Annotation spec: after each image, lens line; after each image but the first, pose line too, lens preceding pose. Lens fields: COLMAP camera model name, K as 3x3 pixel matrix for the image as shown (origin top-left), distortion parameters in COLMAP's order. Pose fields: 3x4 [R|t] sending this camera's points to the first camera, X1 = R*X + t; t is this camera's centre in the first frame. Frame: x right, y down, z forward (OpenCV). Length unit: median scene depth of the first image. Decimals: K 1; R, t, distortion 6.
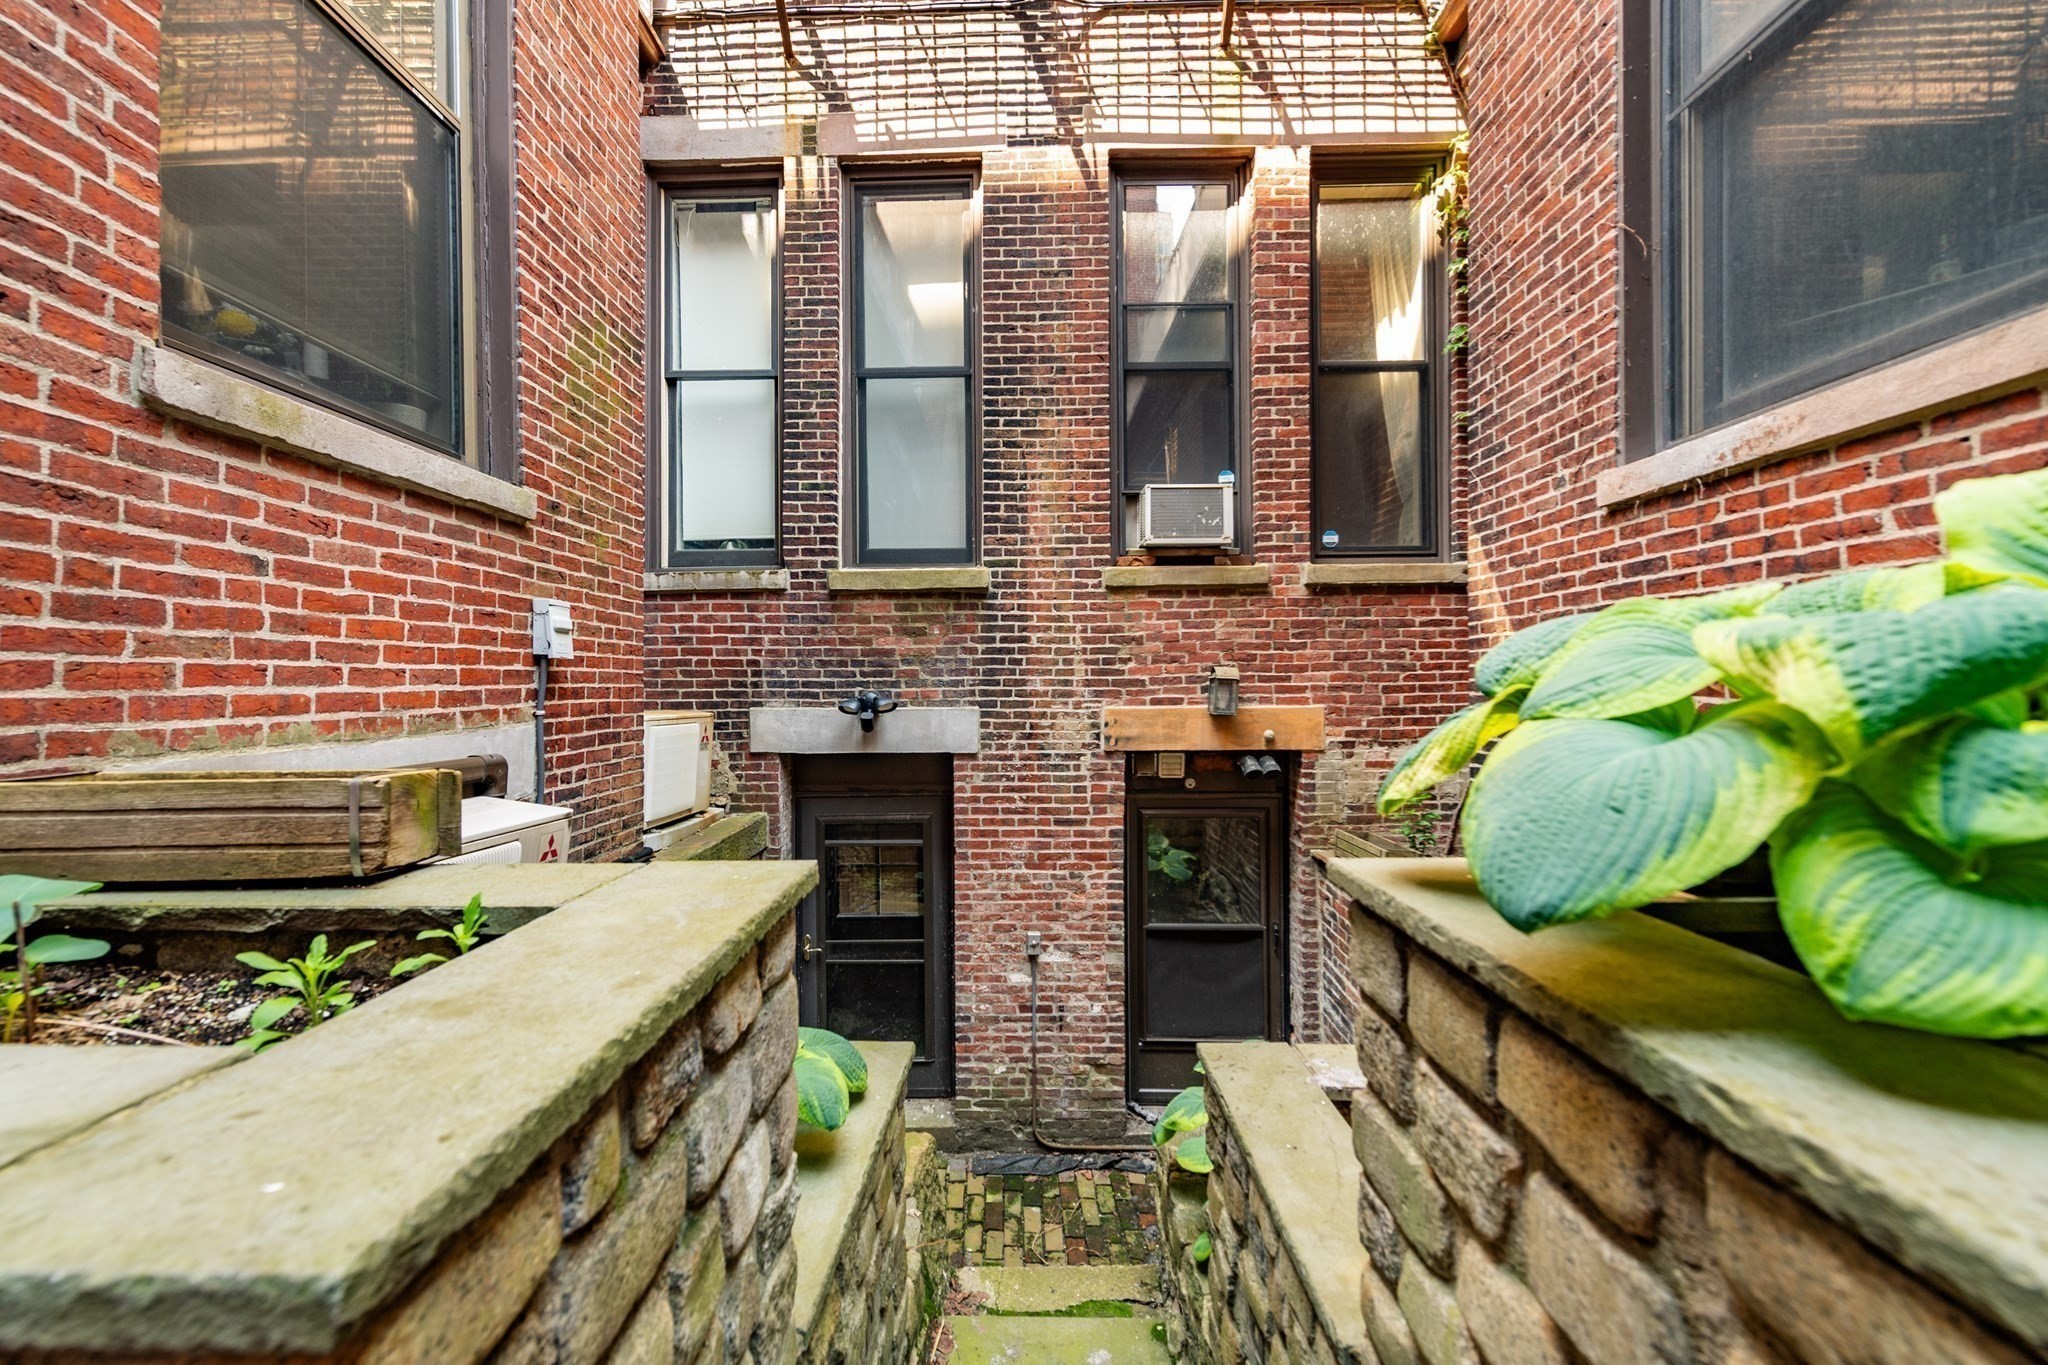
lens RADIAL K [[812.9, 0, 1011.0], [0, 812.9, 670.7], [0, 0, 1]] dist [0.017365, -0.005436]
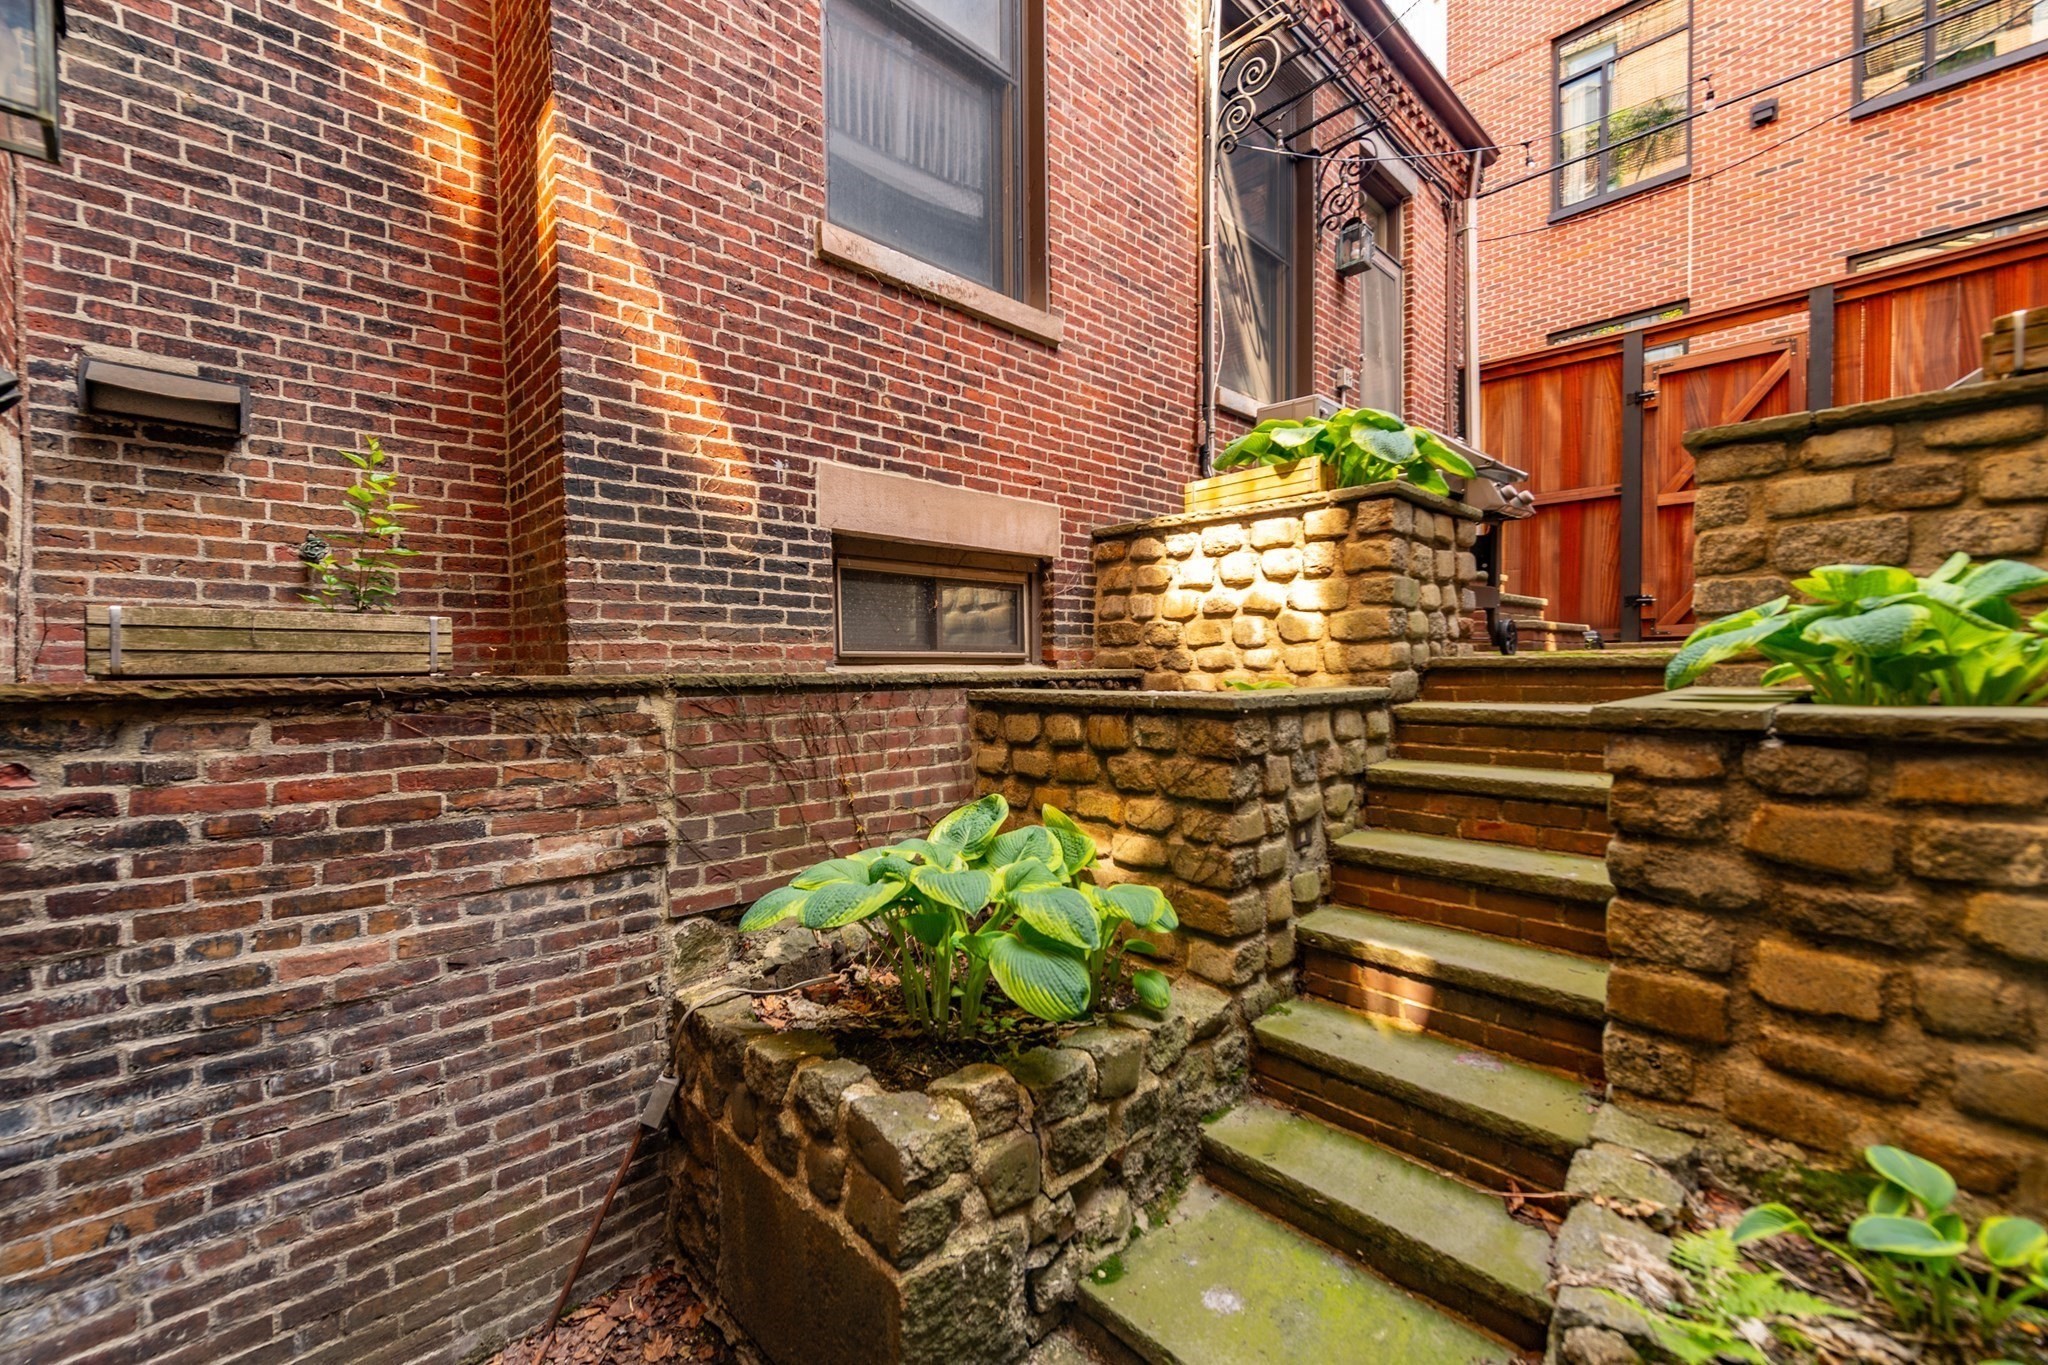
lens RADIAL K [[812.9, 0, 1011.0], [0, 812.9, 670.7], [0, 0, 1]] dist [0.017365, -0.005436]
pose [[-0.695955, 0.002846, 0.718080, -0.138699], [-0.006691, 0.999923, -0.010448, 0.219006], [-0.718054, -0.012076, -0.695882, 0.932880]]
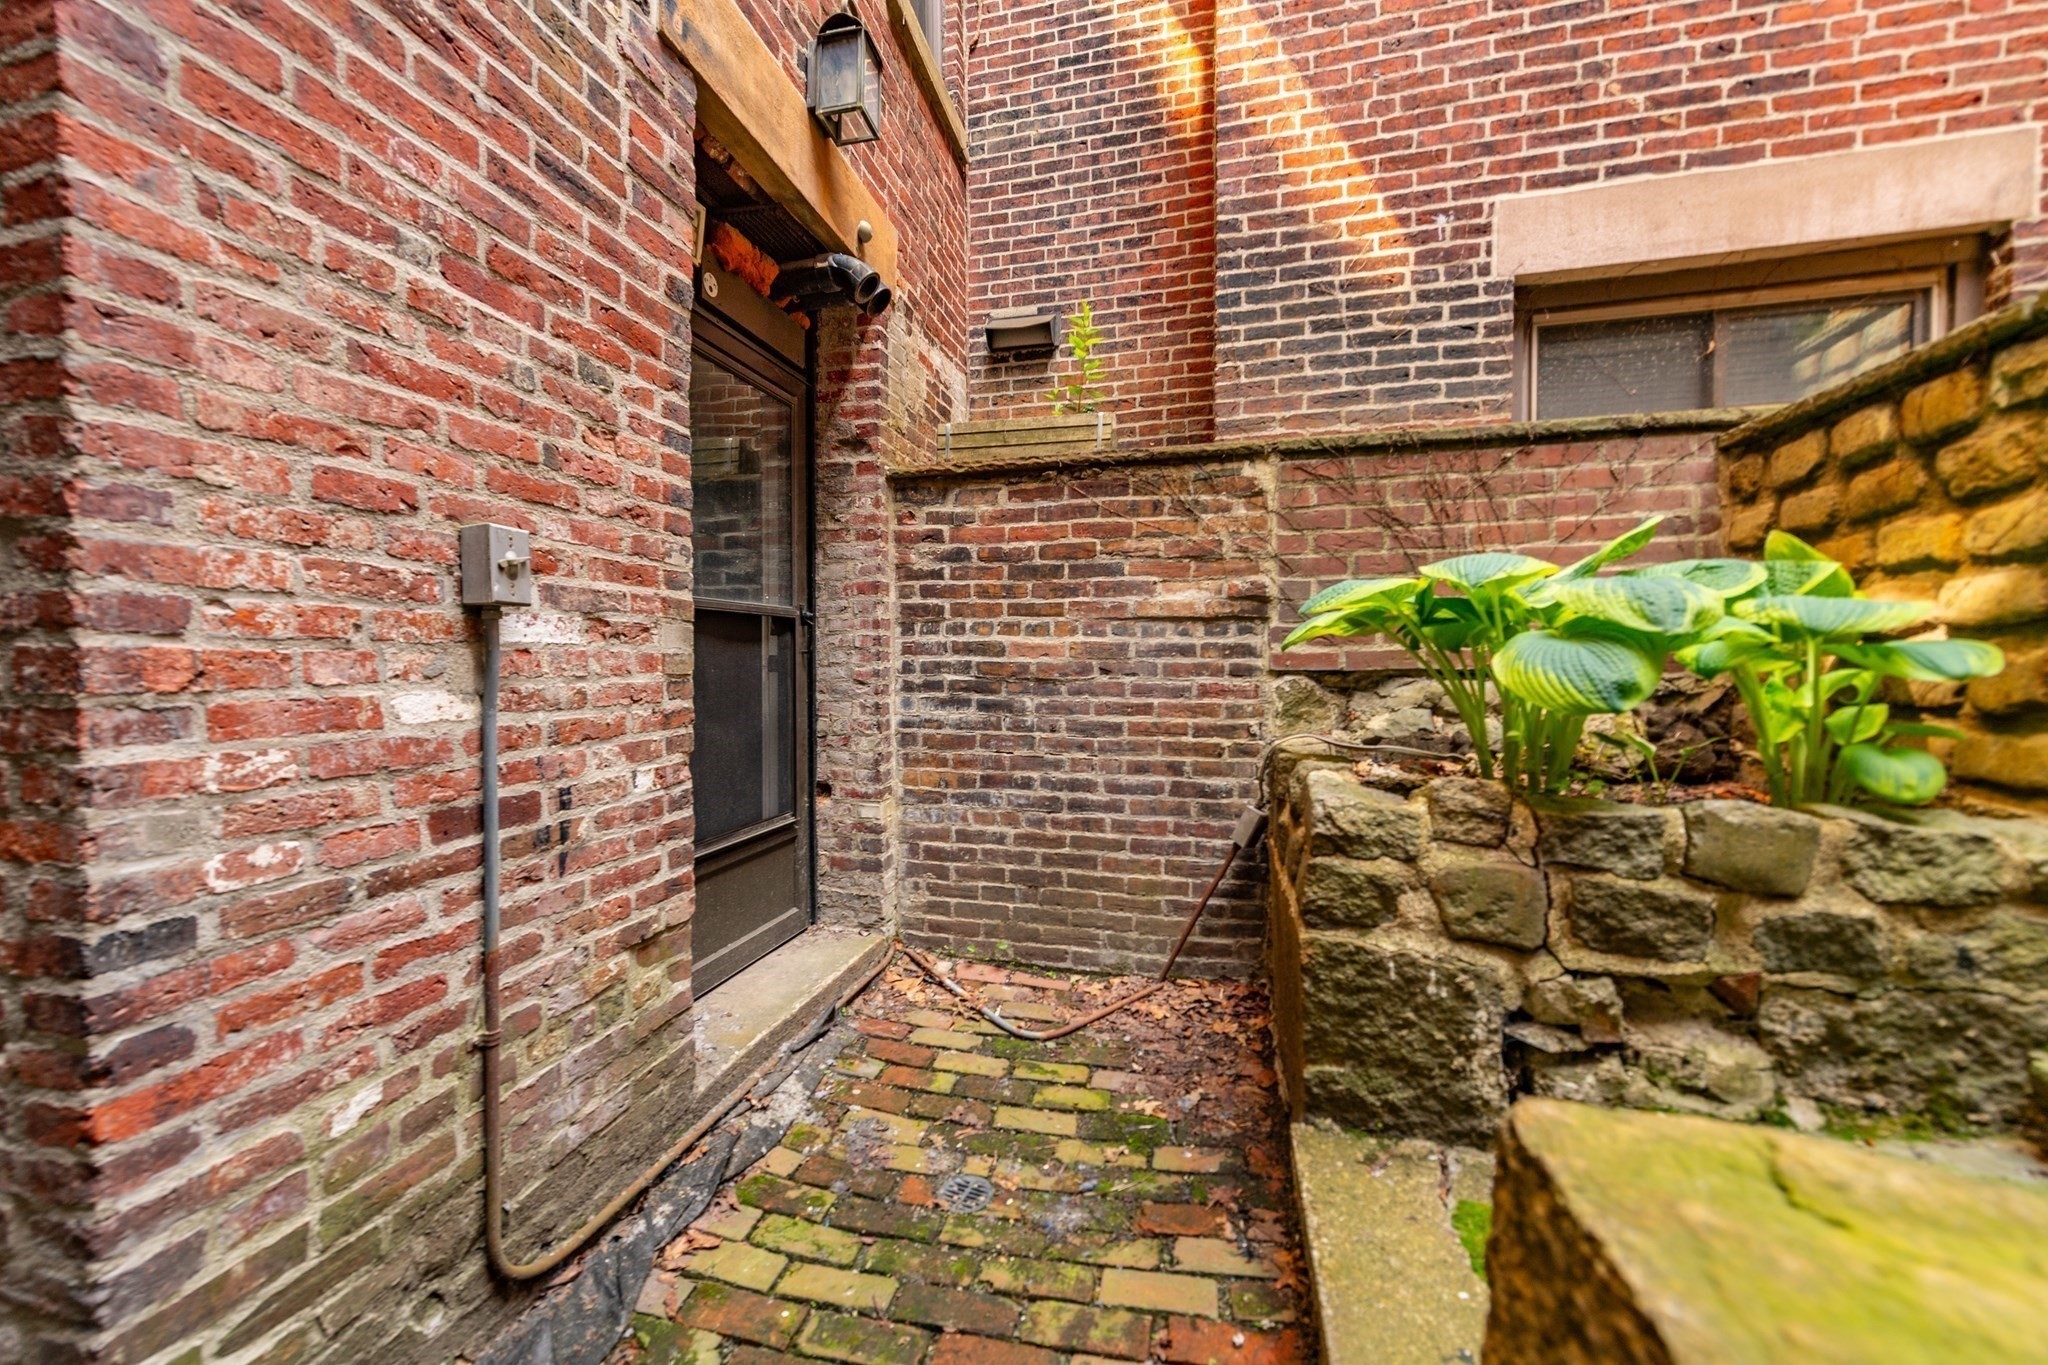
lens RADIAL K [[812.9, 0, 1011.0], [0, 812.9, 670.7], [0, 0, 1]] dist [0.017365, -0.005436]
pose [[0.247219, -0.016452, 0.968820, -0.188493], [-0.018316, 0.999598, 0.021649, 0.357775], [-0.968787, -0.023097, 0.246818, 0.767092]]
